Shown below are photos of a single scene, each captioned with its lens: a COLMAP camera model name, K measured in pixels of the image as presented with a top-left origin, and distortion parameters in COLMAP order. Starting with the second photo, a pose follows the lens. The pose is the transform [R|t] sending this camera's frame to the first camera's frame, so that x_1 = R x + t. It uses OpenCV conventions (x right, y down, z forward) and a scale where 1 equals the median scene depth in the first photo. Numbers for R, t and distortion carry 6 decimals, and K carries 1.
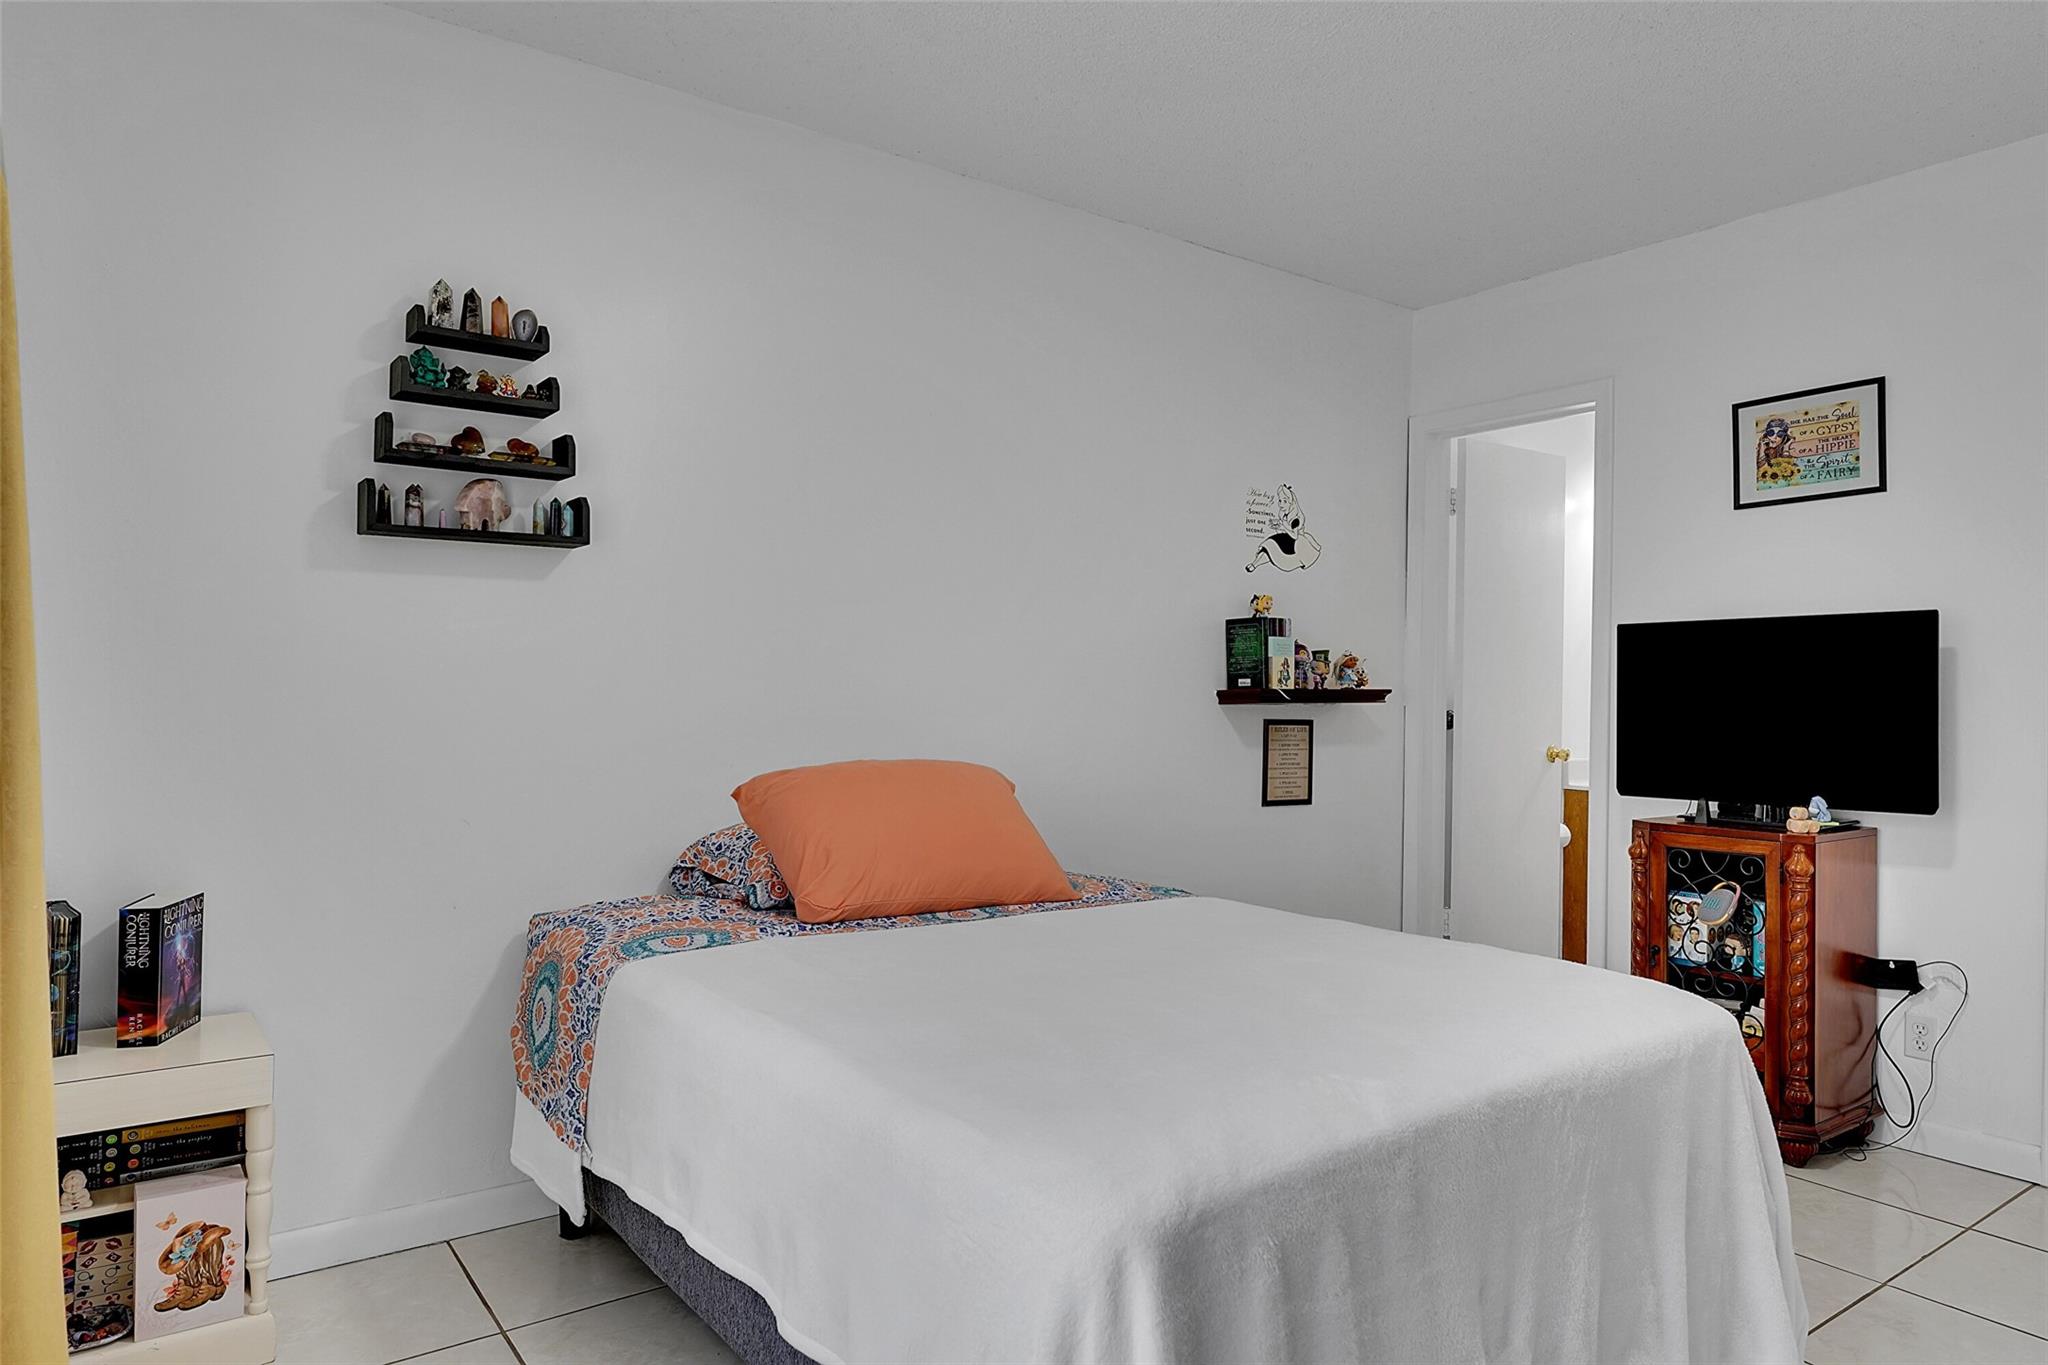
lens RADIAL K [[1276.0, 0, 1015.8], [0, 1276.0, 682.6], [0, 0, 1]] dist [-0.000805, 0.003285]
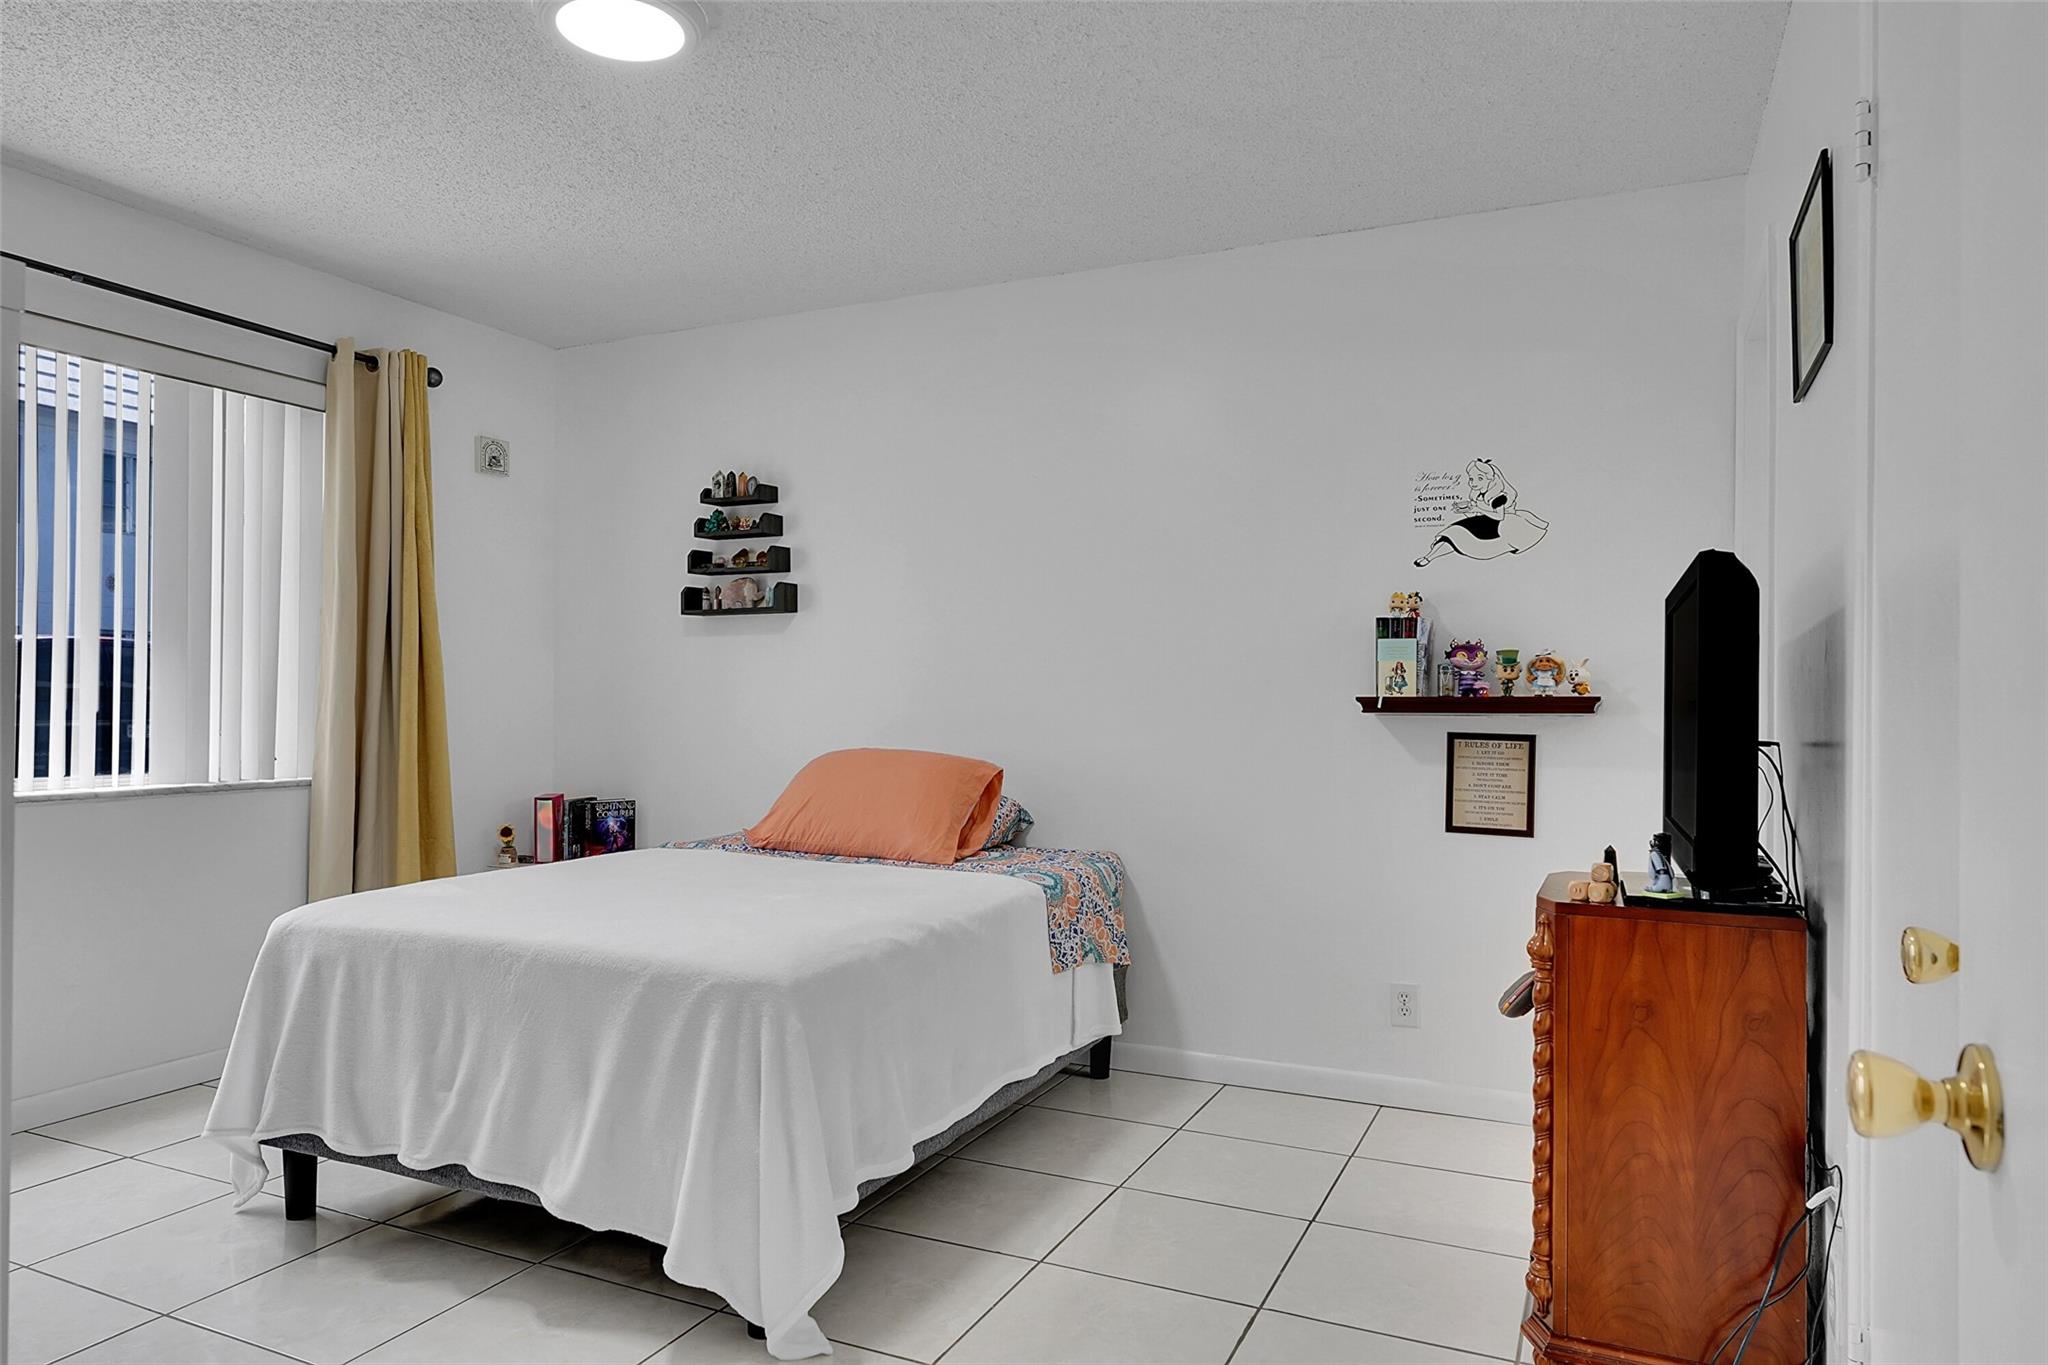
lens RADIAL K [[1276.0, 0, 1012.9], [0, 1276.0, 691.2], [0, 0, 1]] dist [-0.000805, 0.003285]
pose [[0.471197, -0.010680, -0.881964, 0.826619], [0.002615, 0.999939, -0.010711, 0.009123], [0.882024, 0.002740, 0.471196, 0.325241]]
